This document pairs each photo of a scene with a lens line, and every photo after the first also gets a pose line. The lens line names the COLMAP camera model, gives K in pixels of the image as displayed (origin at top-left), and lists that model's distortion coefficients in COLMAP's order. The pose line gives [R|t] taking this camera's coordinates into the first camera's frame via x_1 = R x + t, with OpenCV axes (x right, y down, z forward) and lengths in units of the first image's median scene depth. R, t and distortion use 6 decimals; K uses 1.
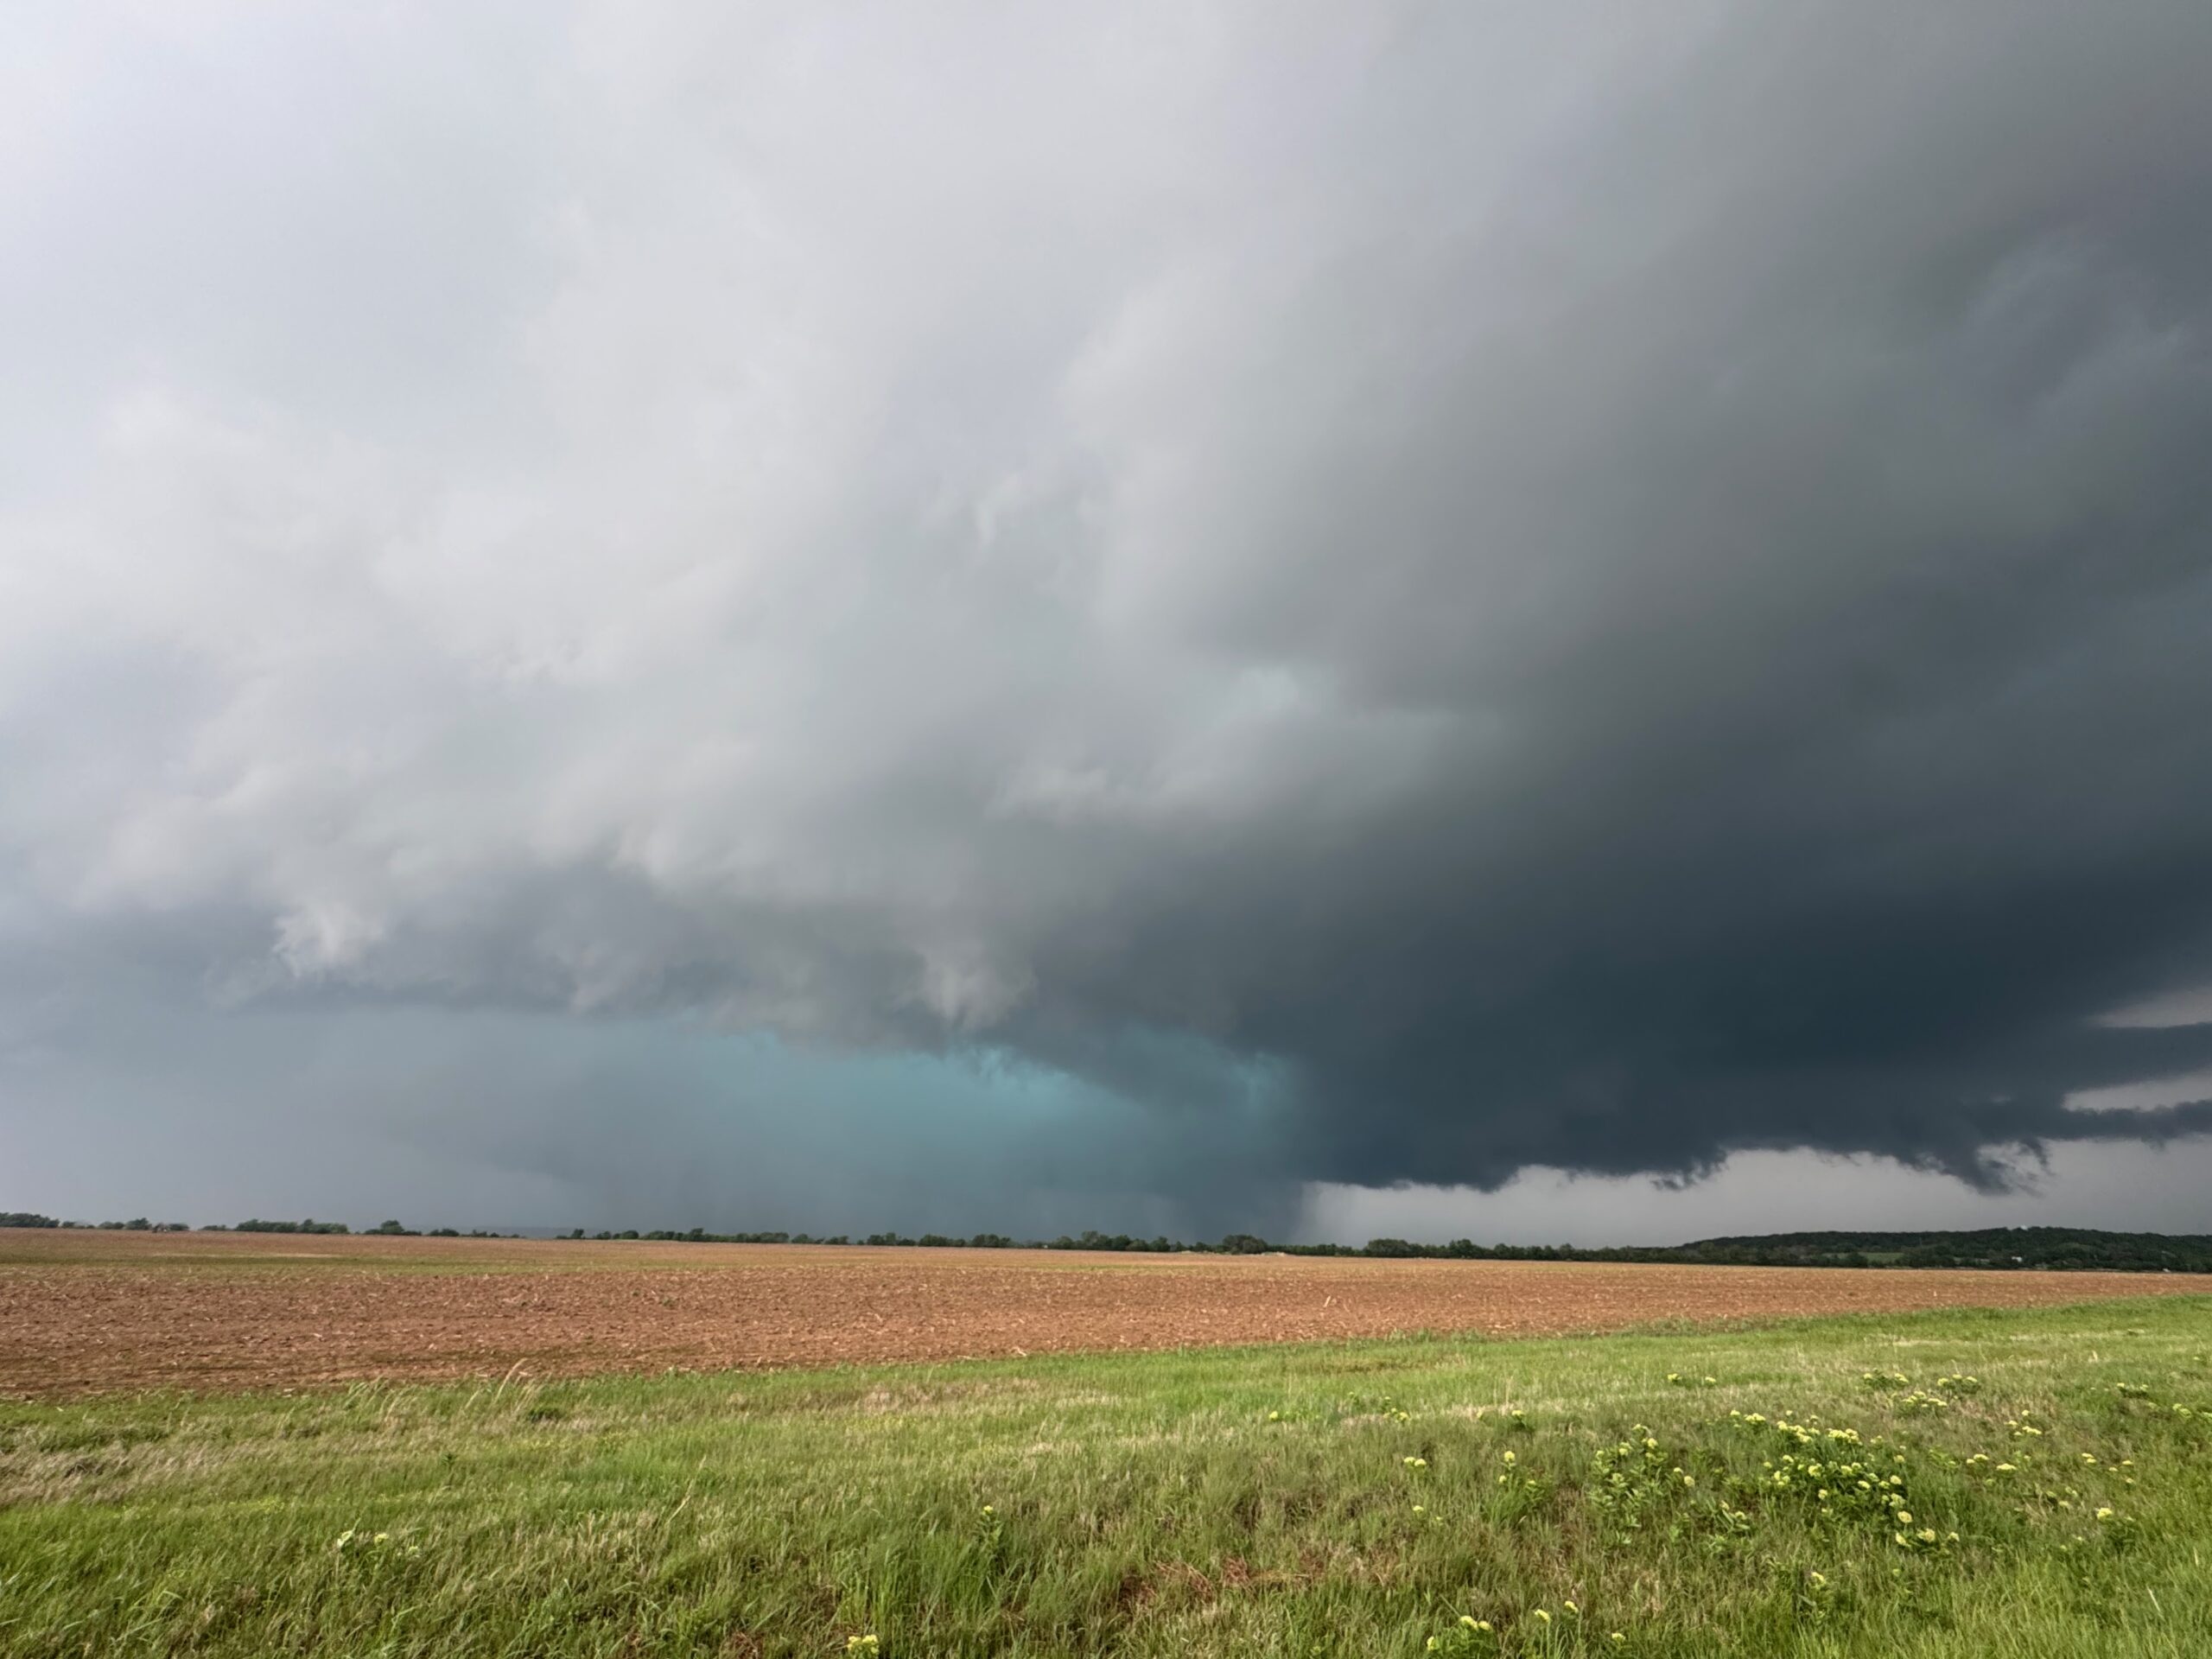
lens RADIAL K [[1002.5, 0, 1095.5], [0, 1002.5, 821.4], [0, 0, 1]] dist [-0.002431, -0.000772]
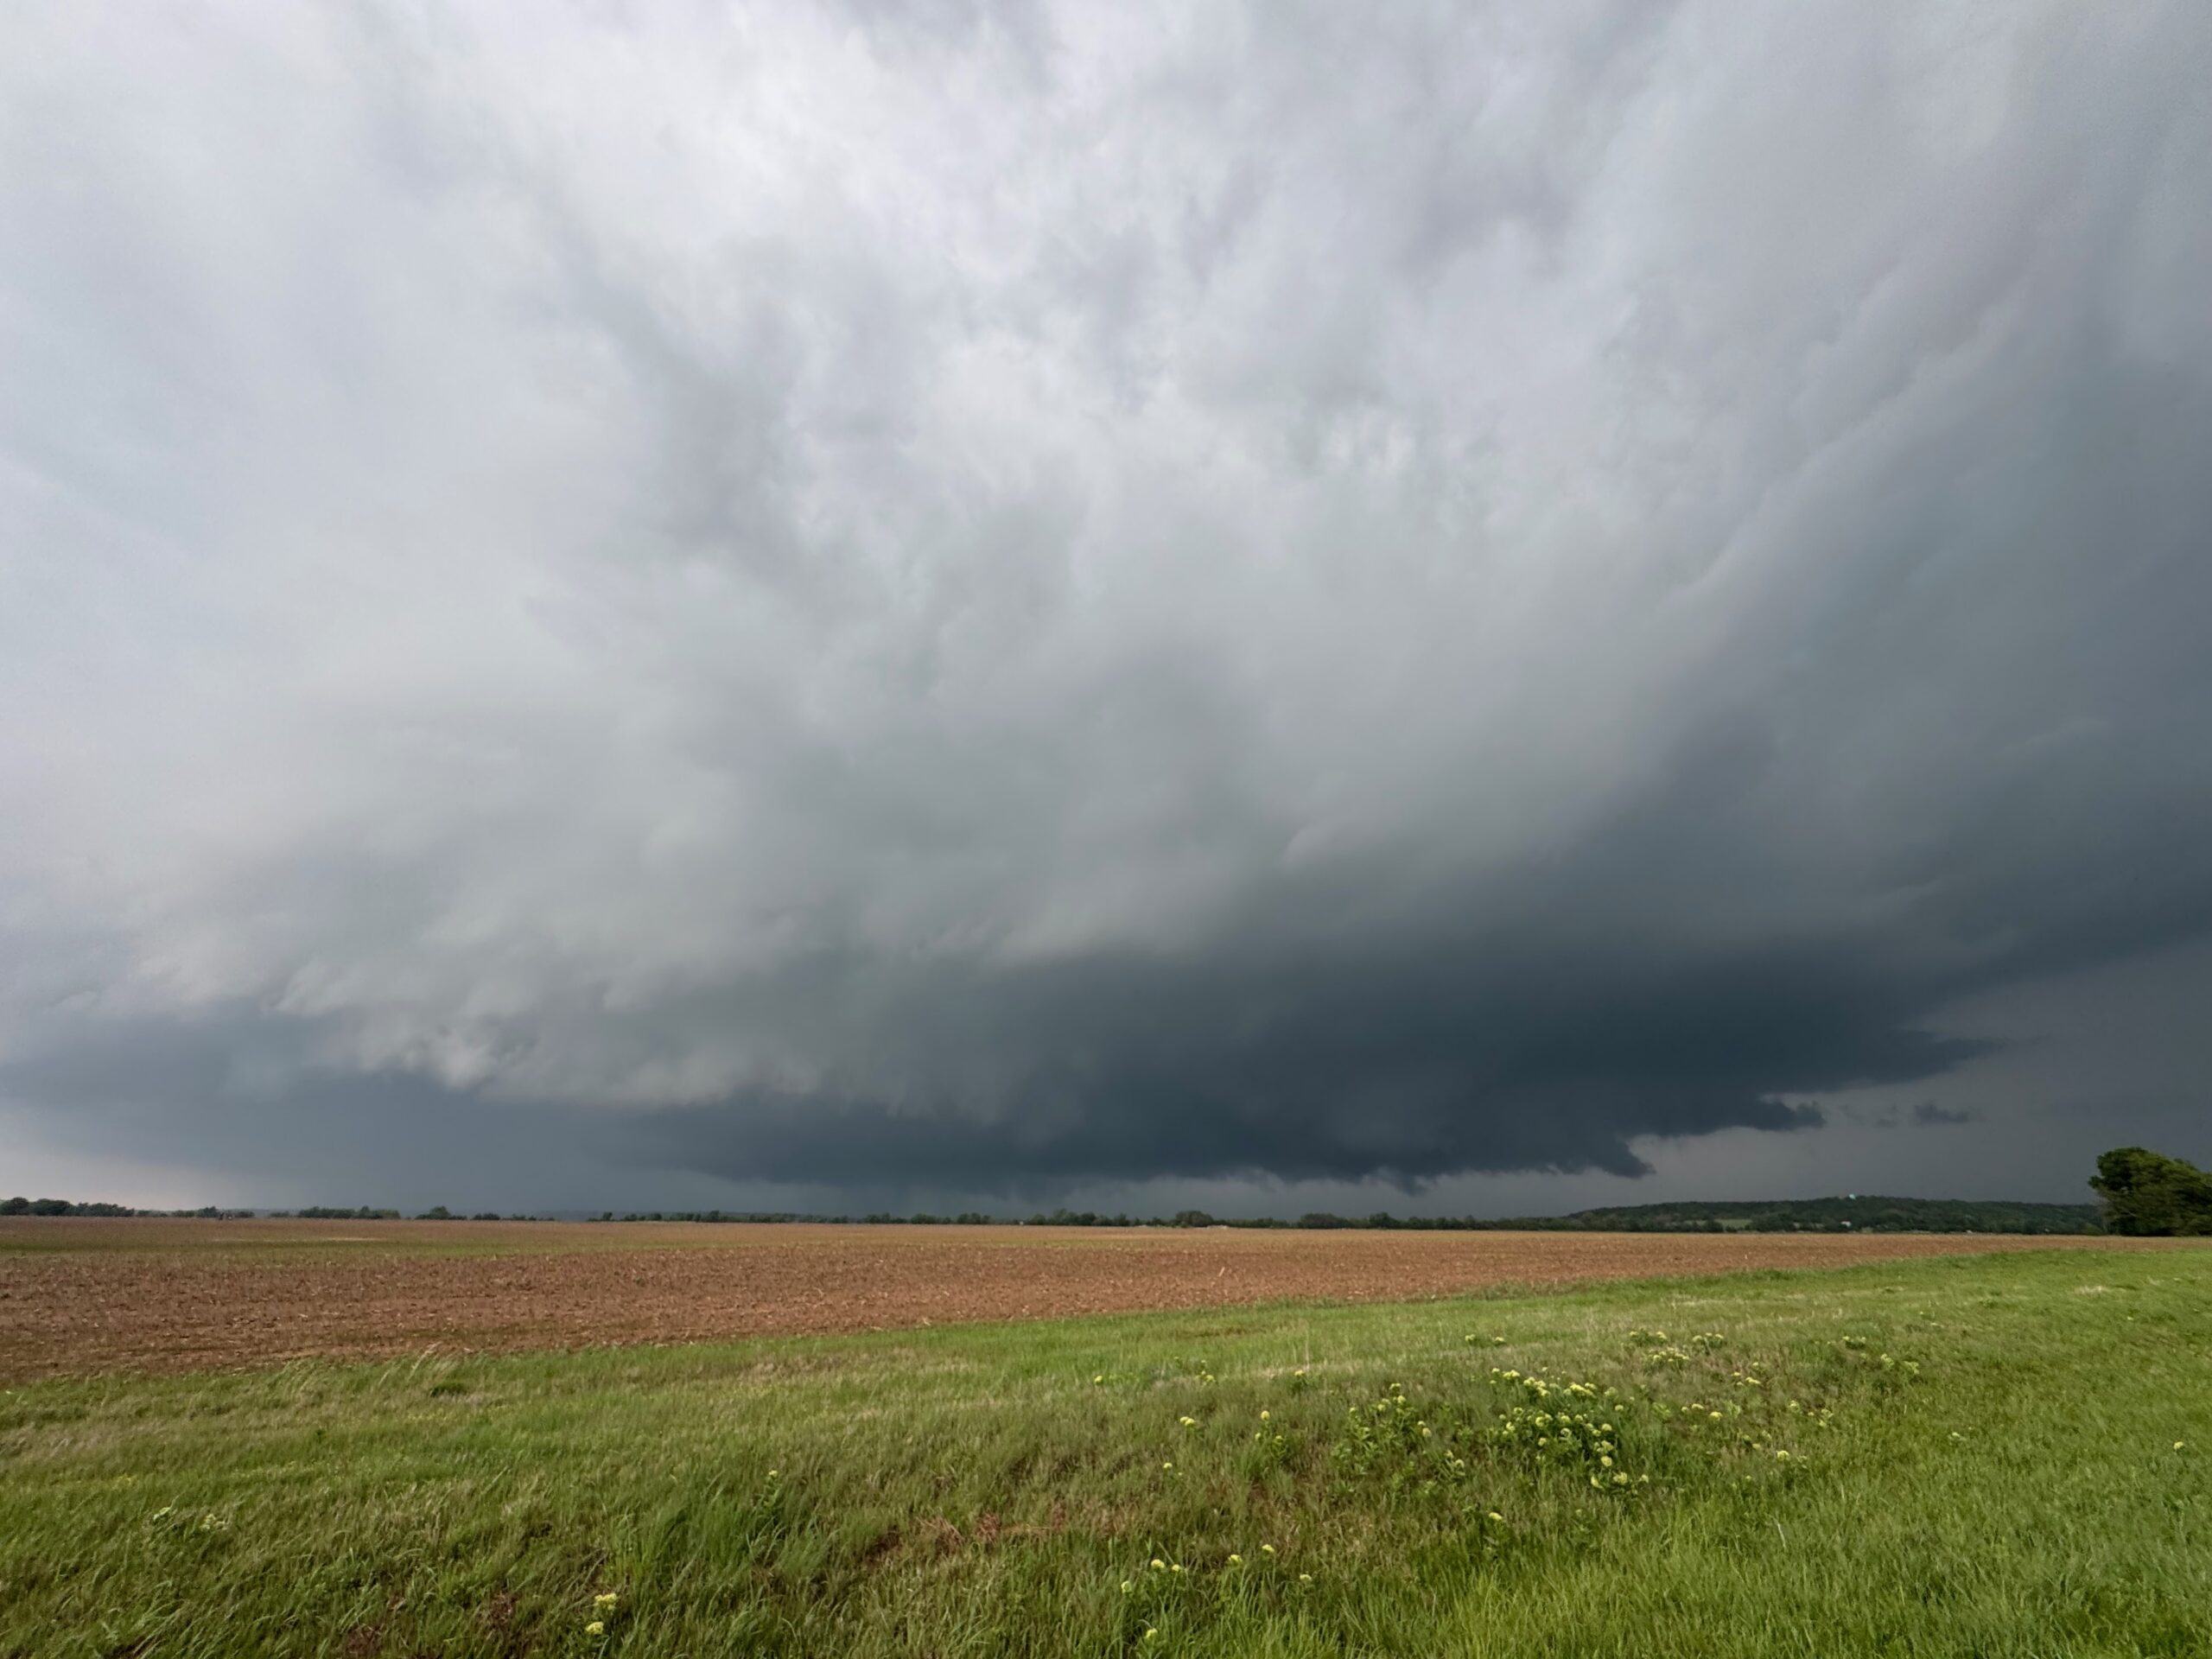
lens RADIAL K [[854.8, 0, 1104.3], [0, 854.8, 817.6], [0, 0, 1]] dist [-0.004363, 0.000402]
pose [[0.999543, 0.002213, 0.030153, 0.111525], [-0.000993, 0.999182, -0.040423, -0.008602], [-0.030217, 0.040375, 0.998728, -0.003743]]
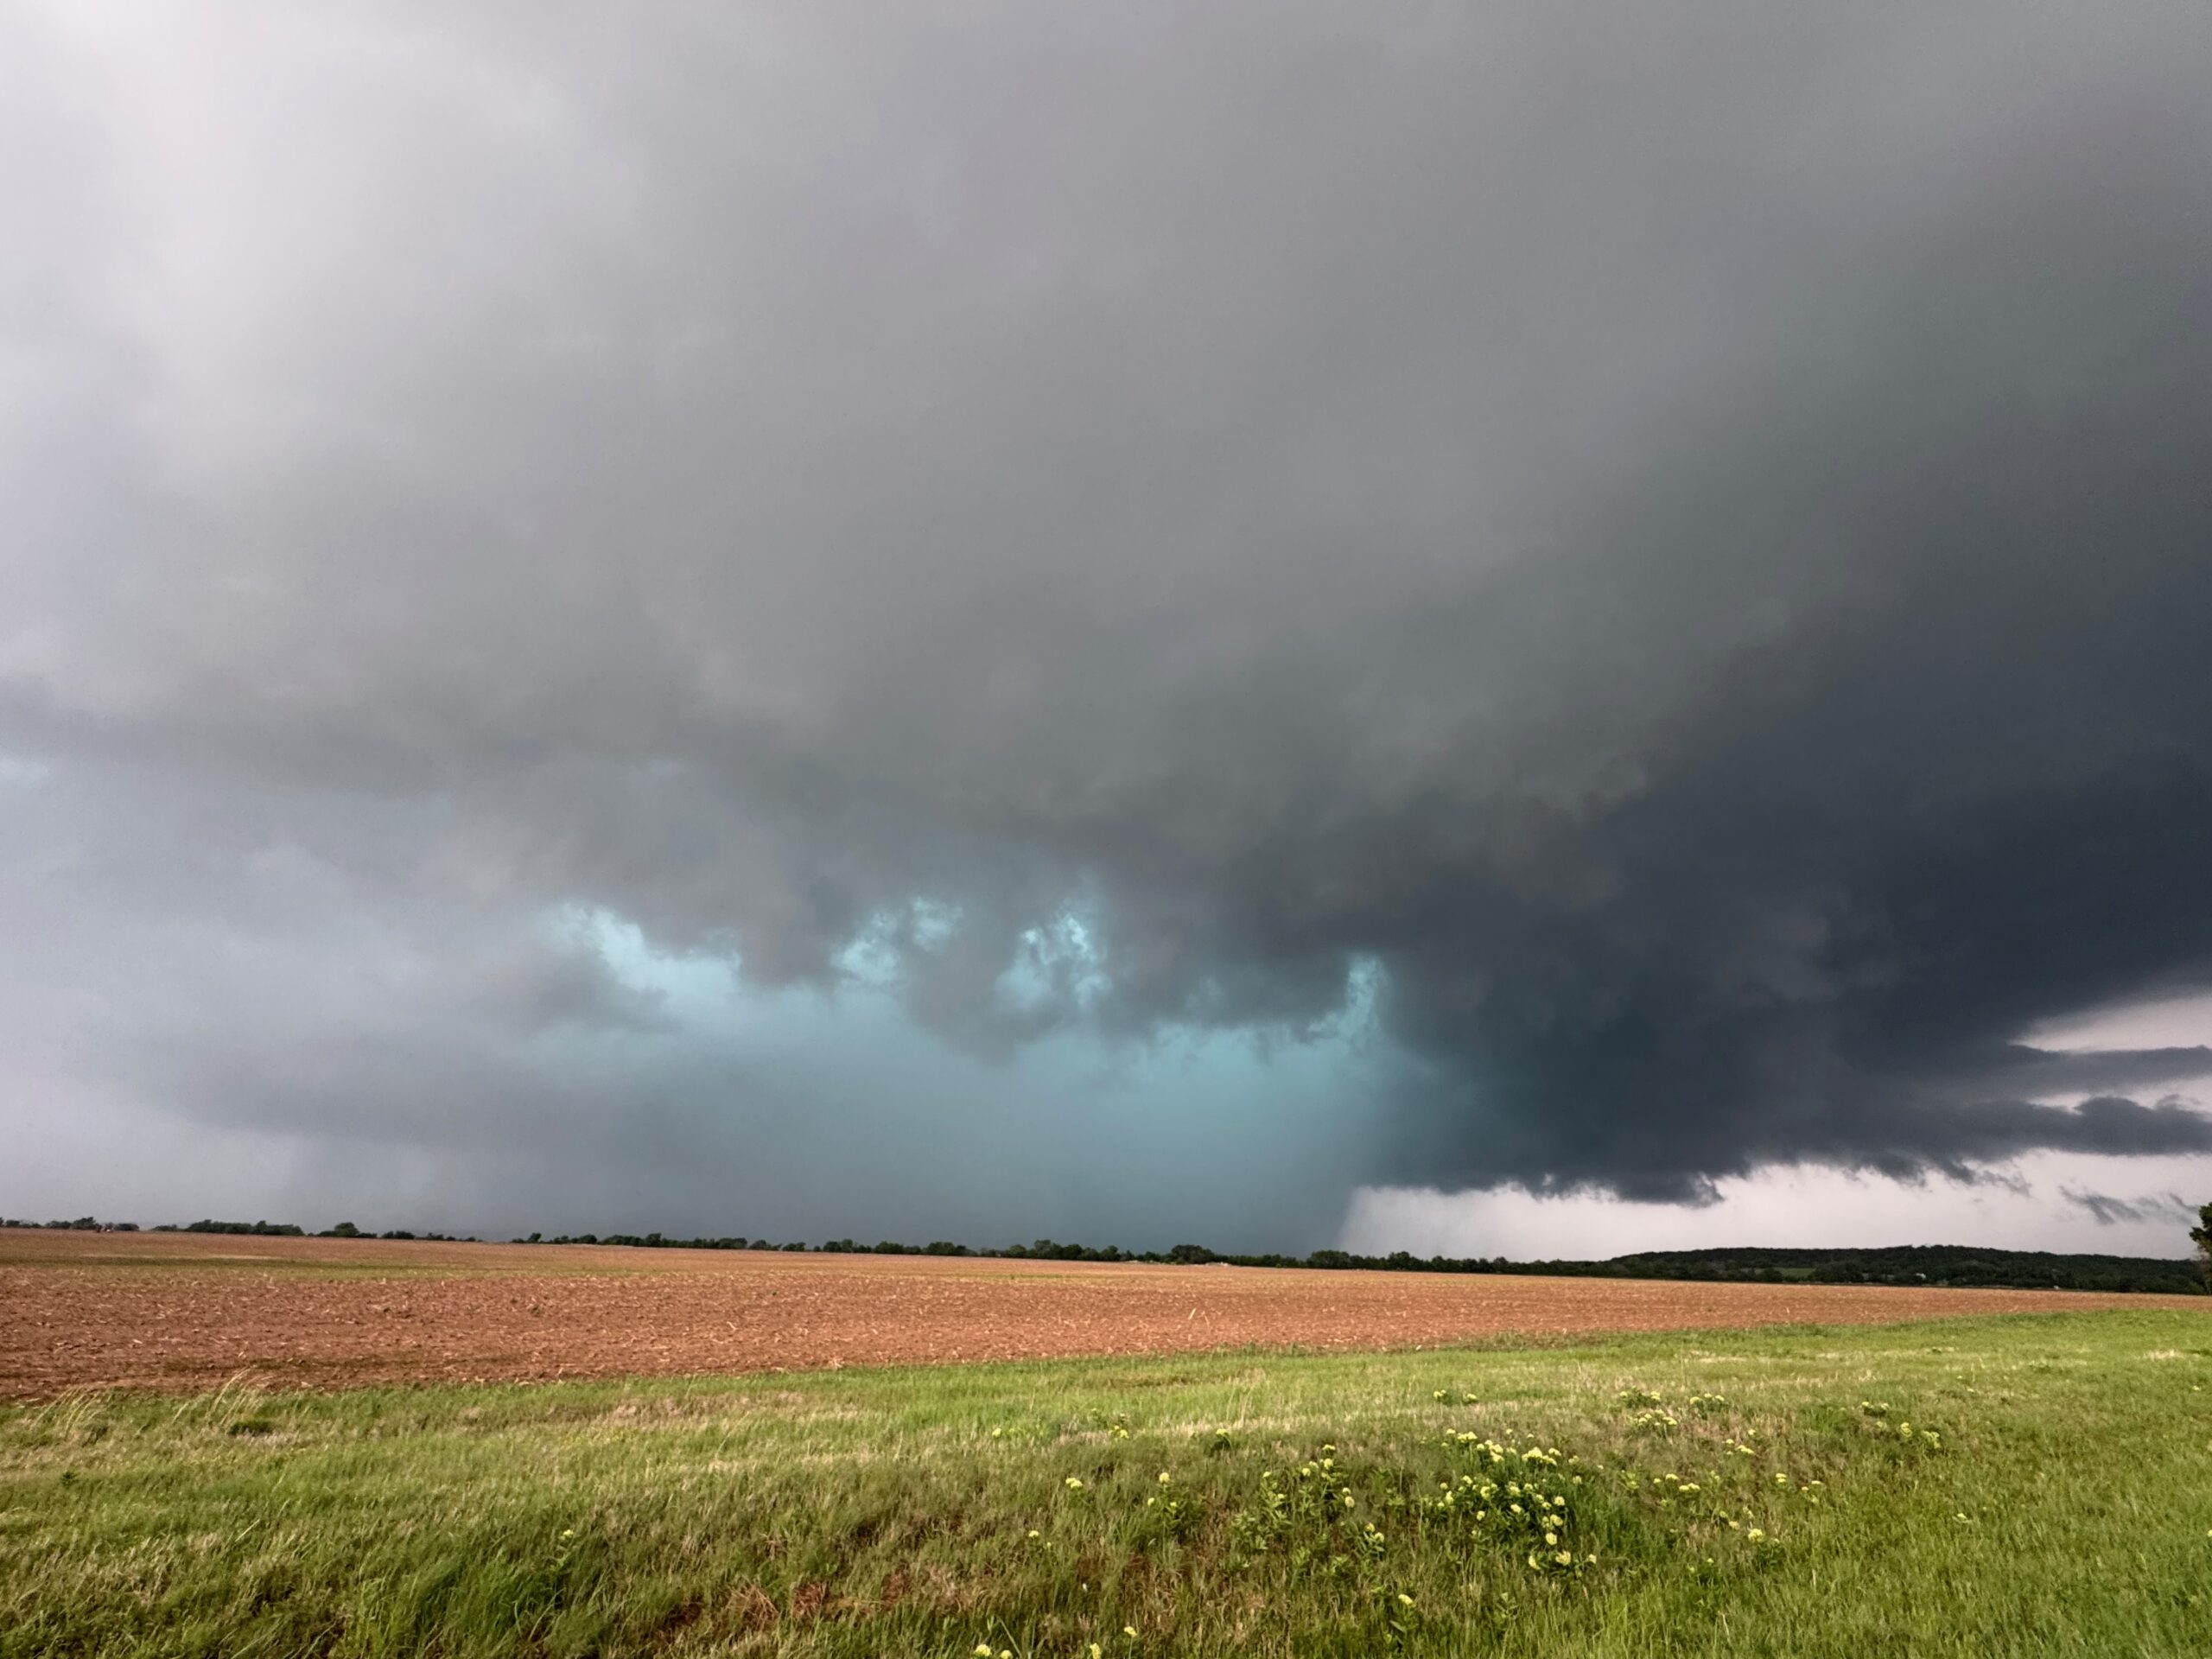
lens RADIAL K [[959.4, 0, 1113.2], [0, 959.4, 819.9], [0, 0, 1]] dist [-0.003115, -0.000031]
pose [[0.999158, 0.024366, 0.033018, 0.180220], [-0.023545, 0.999410, -0.025013, -0.002955], [-0.033608, 0.024214, 0.999142, 0.009646]]
